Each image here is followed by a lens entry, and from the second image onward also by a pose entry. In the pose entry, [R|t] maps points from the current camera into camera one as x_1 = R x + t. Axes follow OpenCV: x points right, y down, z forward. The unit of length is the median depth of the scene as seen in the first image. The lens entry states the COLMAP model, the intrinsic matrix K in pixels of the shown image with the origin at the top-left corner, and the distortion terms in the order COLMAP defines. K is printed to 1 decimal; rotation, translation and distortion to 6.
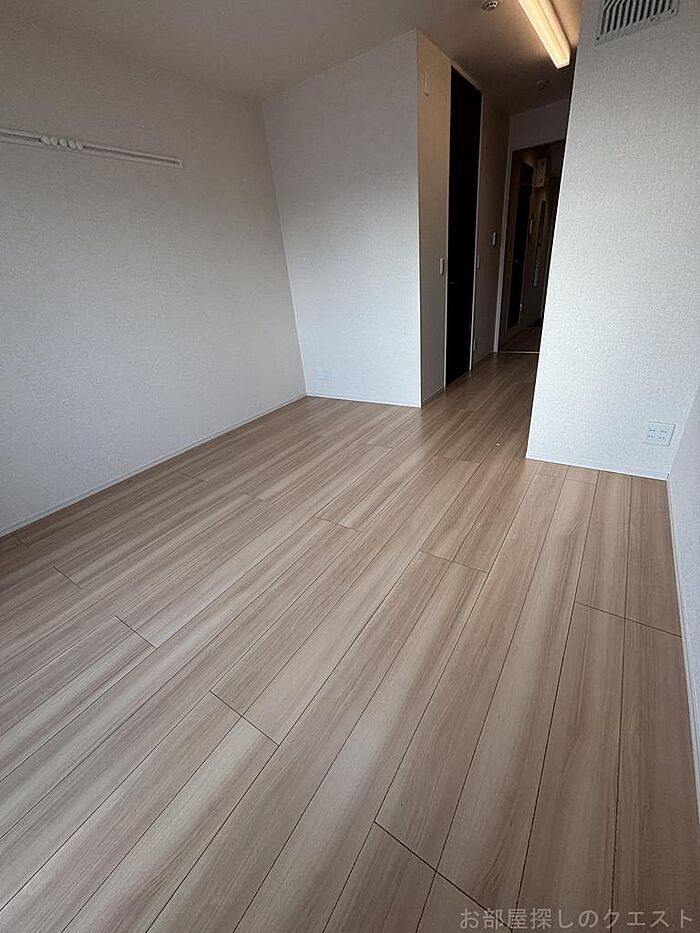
lens RADIAL K [[377.5, 0, 349.1], [0, 377.5, 467.3], [0, 0, 1]] dist [0.001009, 0.000810]
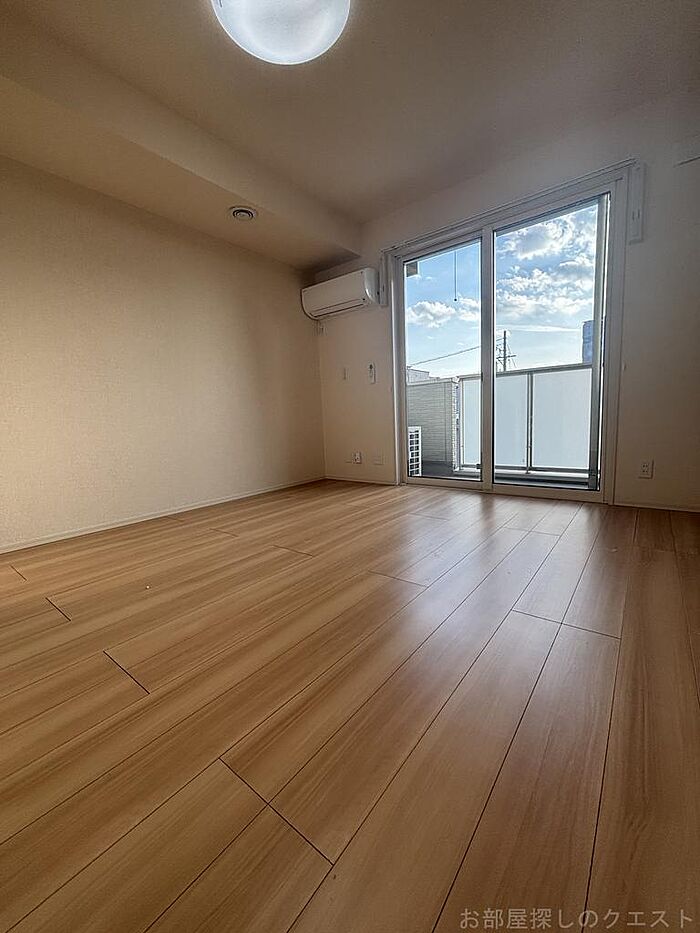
lens RADIAL K [[377.5, 0, 352.0], [0, 377.5, 466.4], [0, 0, 1]] dist [0.001009, 0.000810]
pose [[-0.986776, 0.130427, 0.096241, -0.273054], [0.162029, 0.810231, 0.563269, -0.496298], [-0.004512, 0.571414, -0.820650, 1.479156]]
